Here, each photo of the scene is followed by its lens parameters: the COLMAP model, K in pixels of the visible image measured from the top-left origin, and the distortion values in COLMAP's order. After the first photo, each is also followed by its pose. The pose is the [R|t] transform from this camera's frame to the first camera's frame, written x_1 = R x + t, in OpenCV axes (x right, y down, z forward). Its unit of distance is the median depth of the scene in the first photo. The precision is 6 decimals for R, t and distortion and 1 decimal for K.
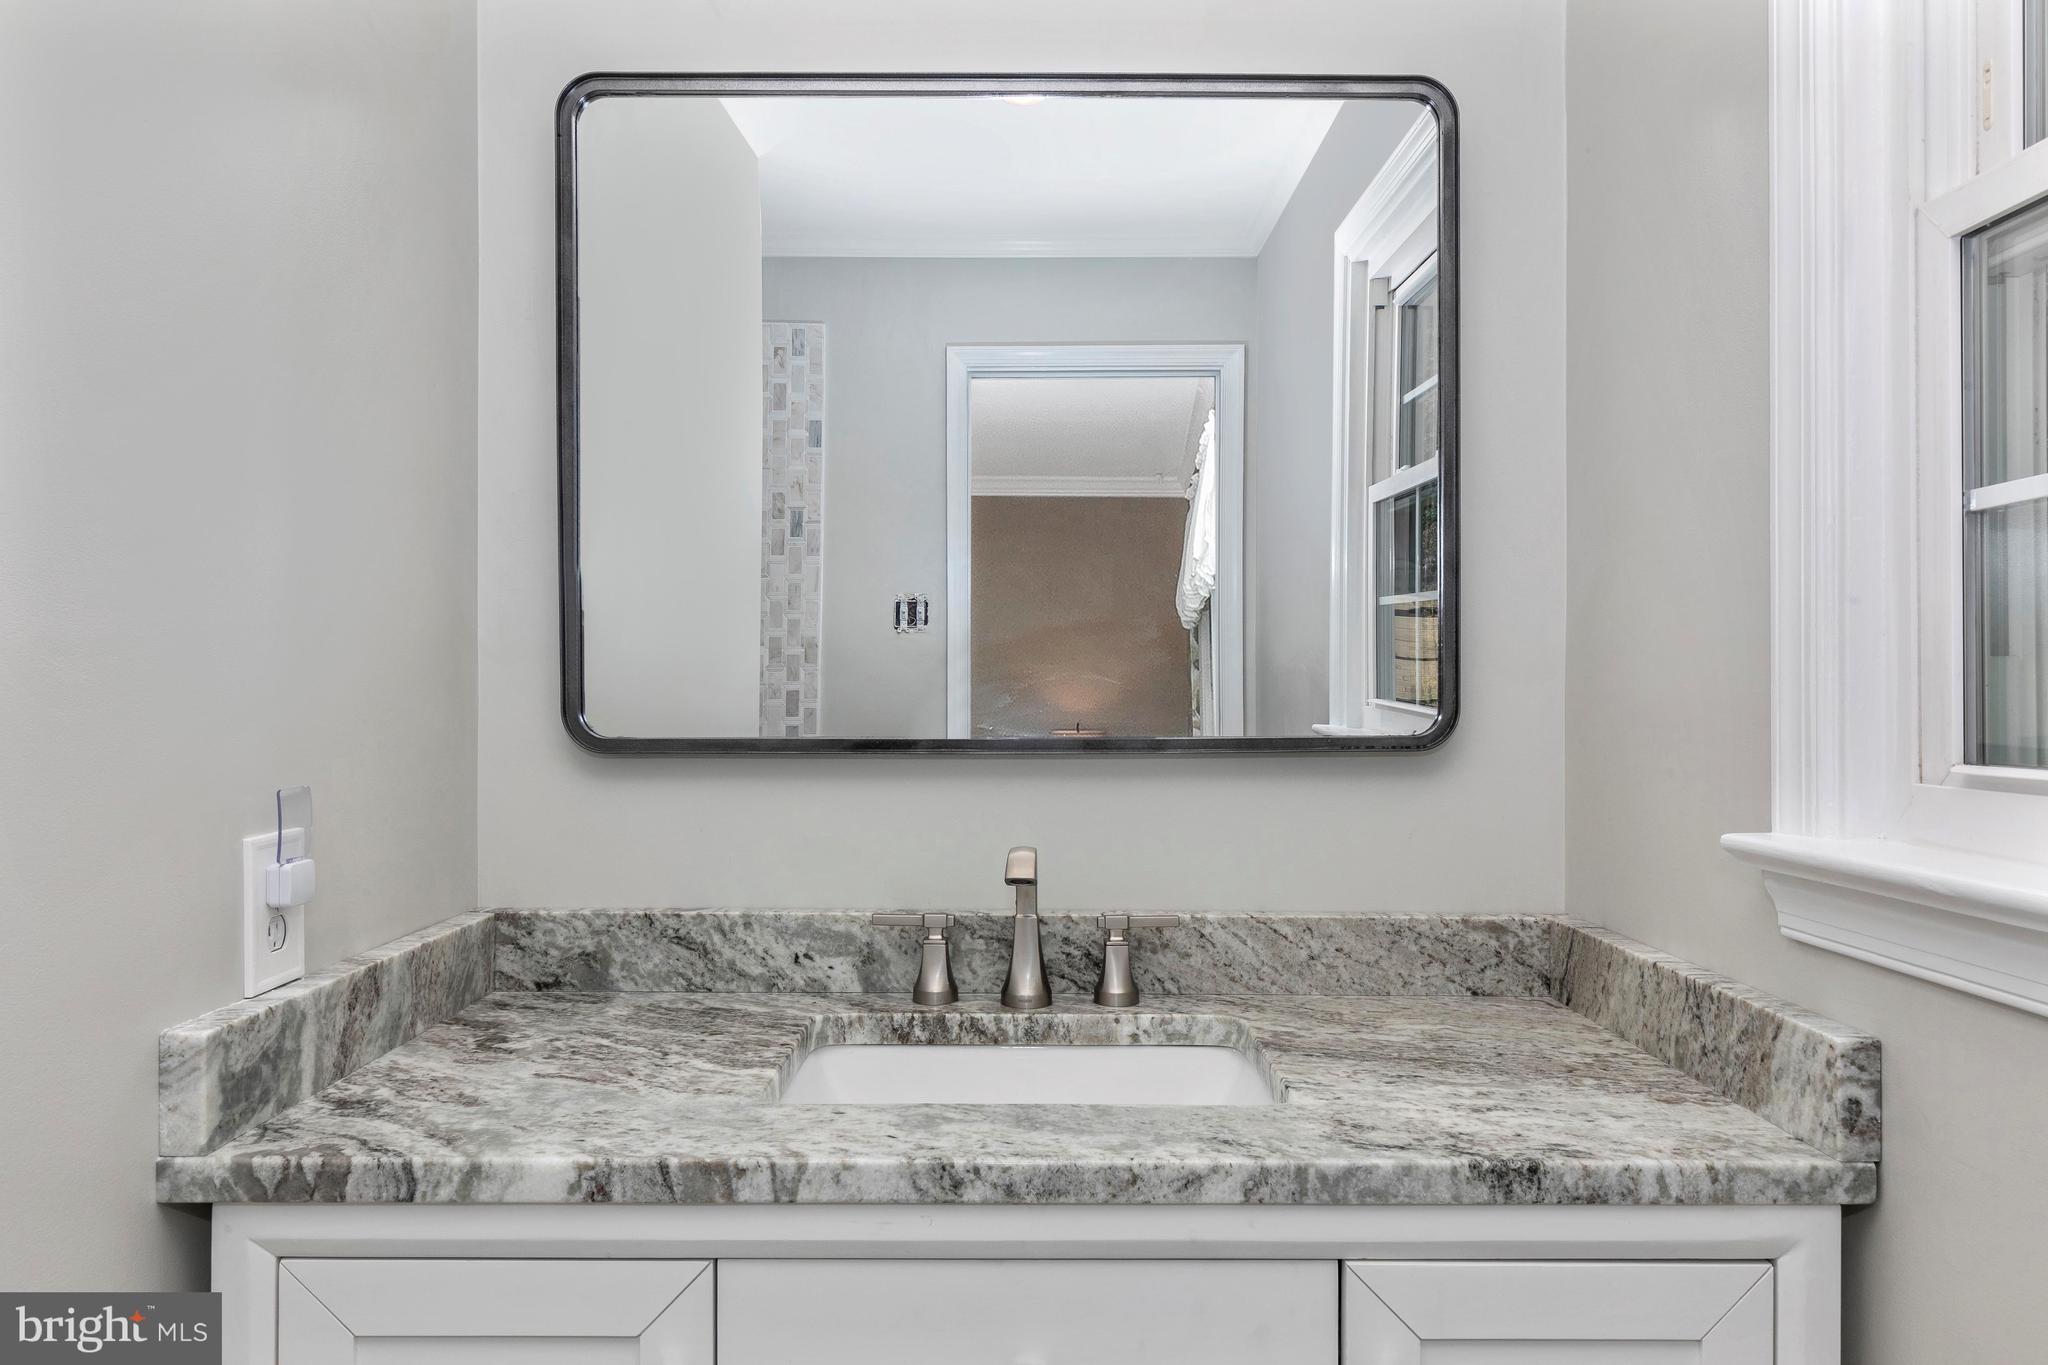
lens RADIAL K [[1453.8, 0, 1024.0], [0, 1453.8, 682.5], [0, 0, 1]] dist [0.004542, 0.000458]
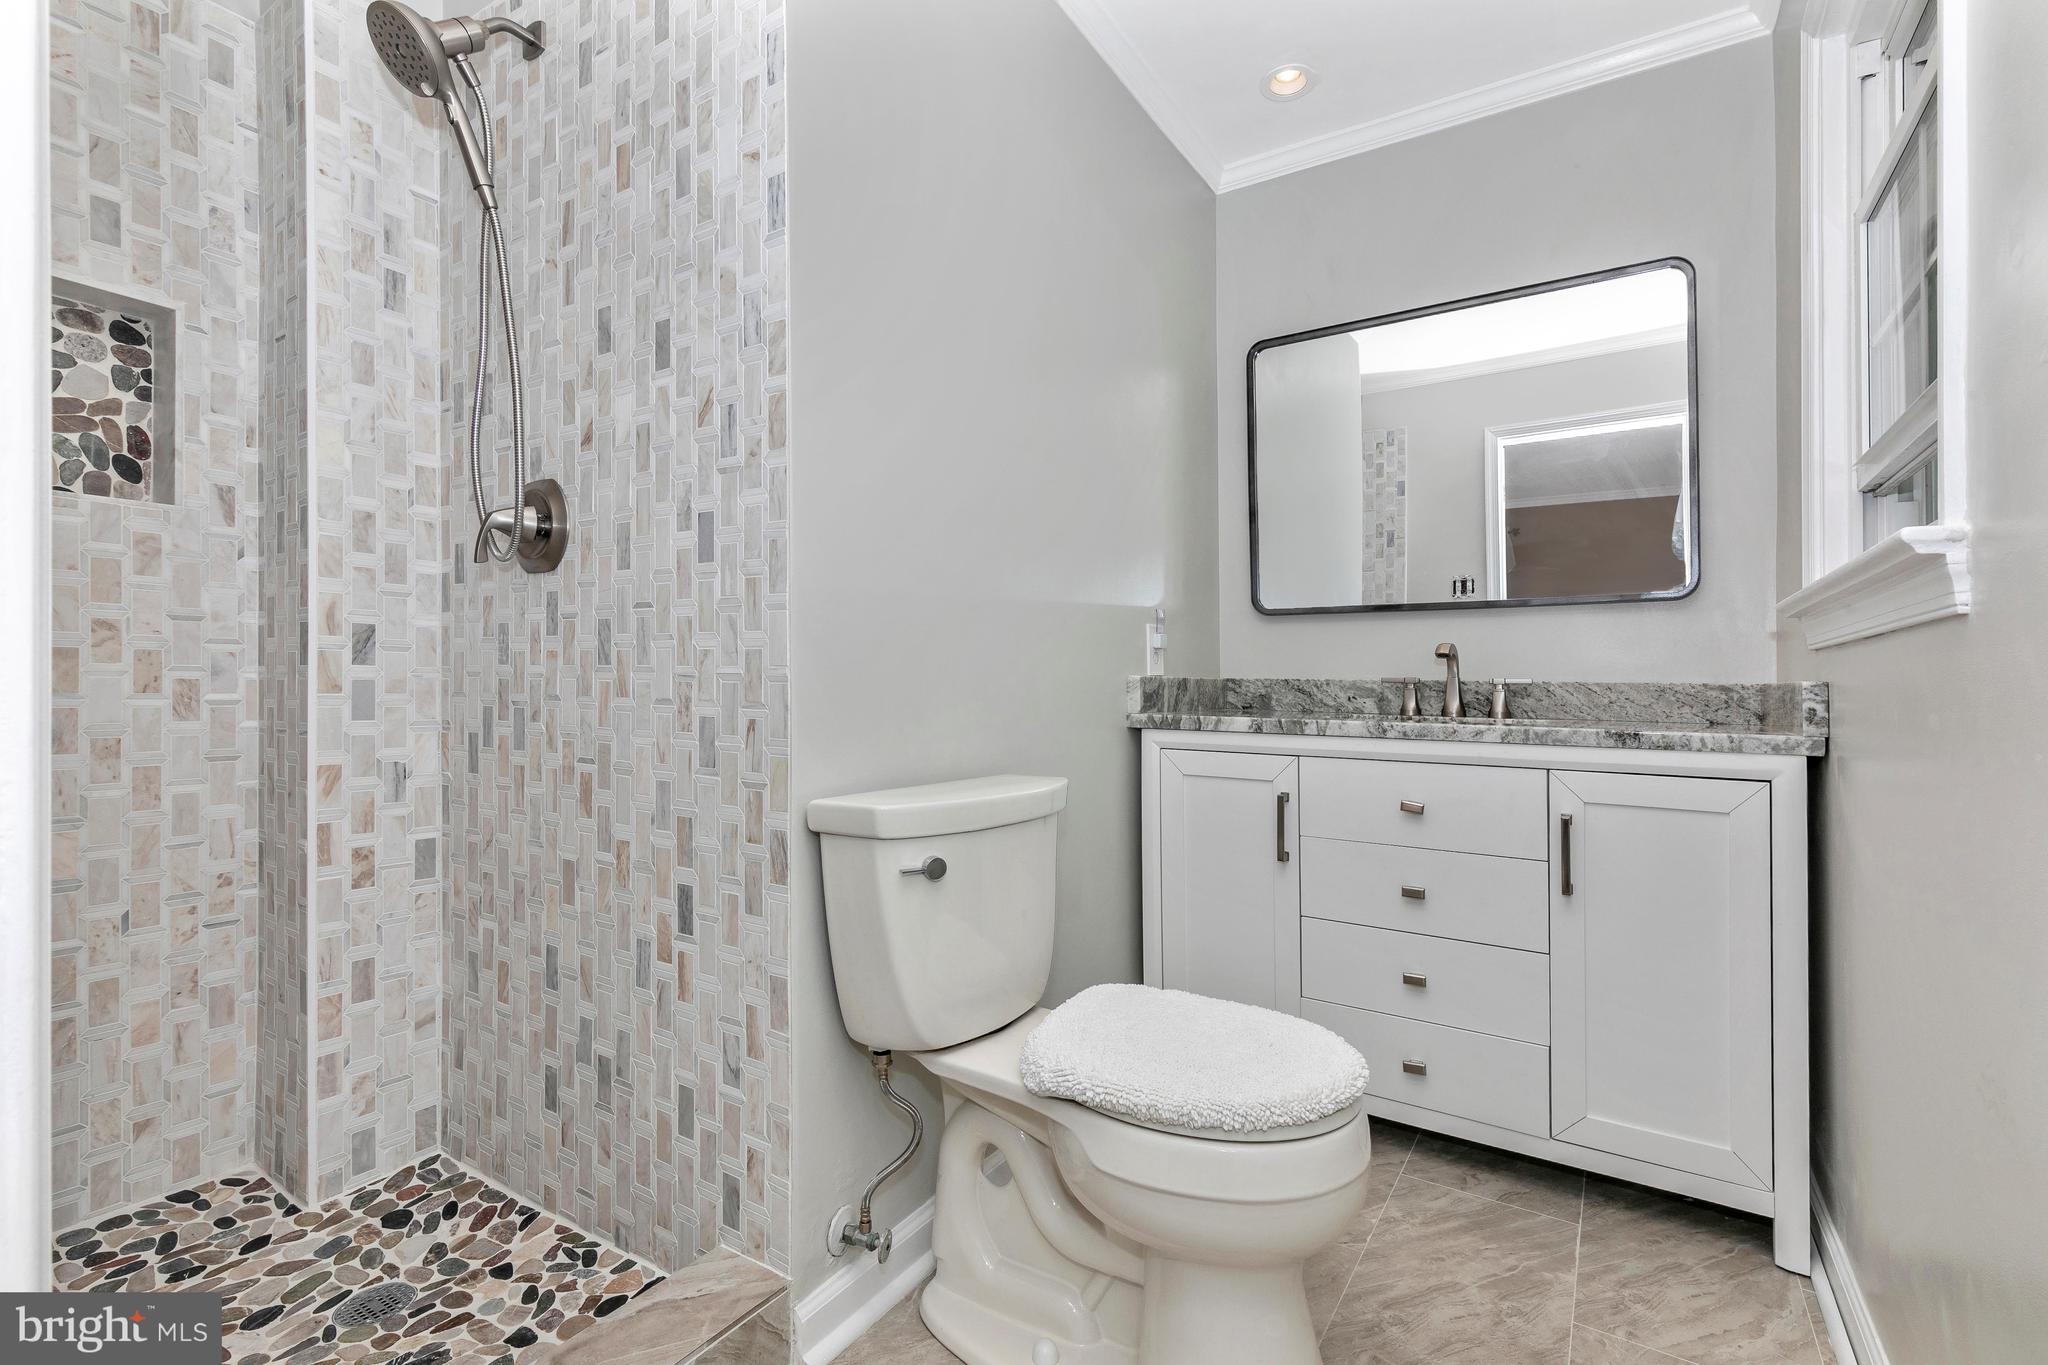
lens RADIAL K [[927.7, 0, 1024.0], [0, 927.7, 682.5], [0, 0, 1]] dist [0.003735, 0.000606]
pose [[0.841698, -0.001682, -0.539945, 0.214229], [0.005625, 0.999968, 0.005652, 0.153138], [0.539919, -0.007794, 0.841681, -0.557537]]
